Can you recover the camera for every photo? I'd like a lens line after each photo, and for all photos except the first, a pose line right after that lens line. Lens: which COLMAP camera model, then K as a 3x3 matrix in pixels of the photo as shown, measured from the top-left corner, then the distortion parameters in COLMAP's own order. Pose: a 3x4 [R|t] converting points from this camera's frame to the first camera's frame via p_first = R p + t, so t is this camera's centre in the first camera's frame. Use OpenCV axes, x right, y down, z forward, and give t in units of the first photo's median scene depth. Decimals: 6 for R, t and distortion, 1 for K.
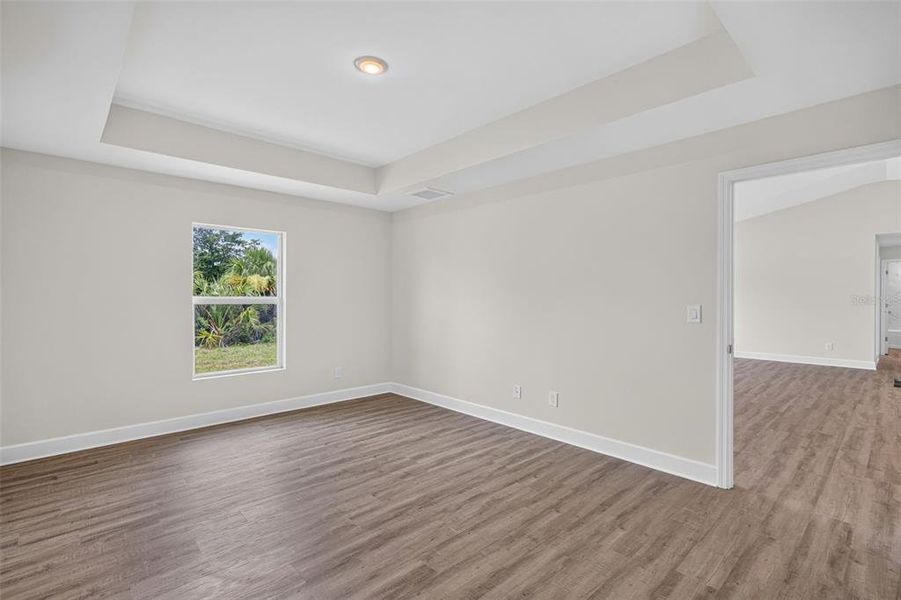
lens RADIAL K [[424.1, 0, 472.2], [0, 424.1, 298.4], [0, 0, 1]] dist [0.001457, -0.002064]
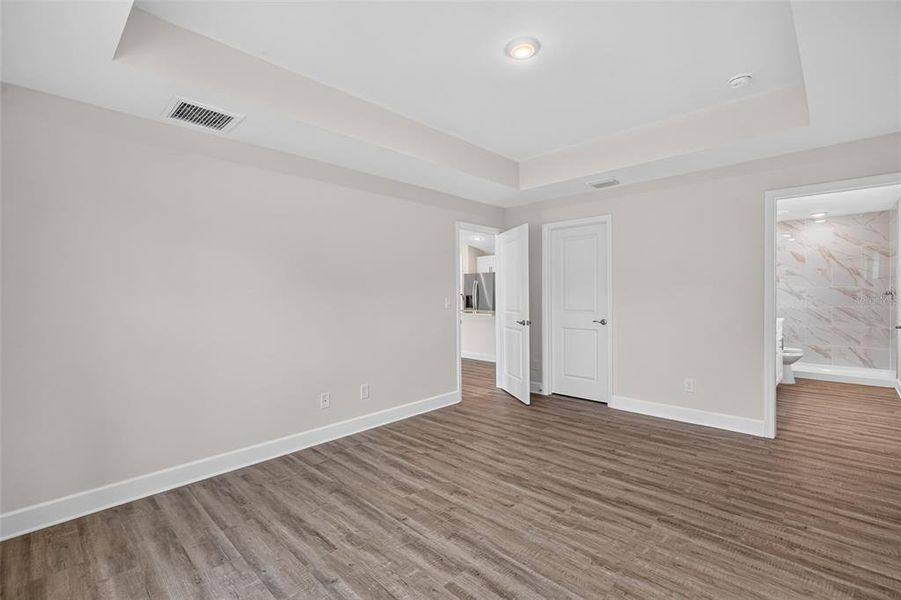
lens RADIAL K [[424.1, 0, 449.7], [0, 424.1, 292.9], [0, 0, 1]] dist [0.001457, -0.002064]
pose [[-0.043157, -0.008358, 0.999033, -0.945455], [0.020246, 0.999752, 0.009239, 0.008017], [-0.998863, 0.020625, -0.042977, 0.988661]]
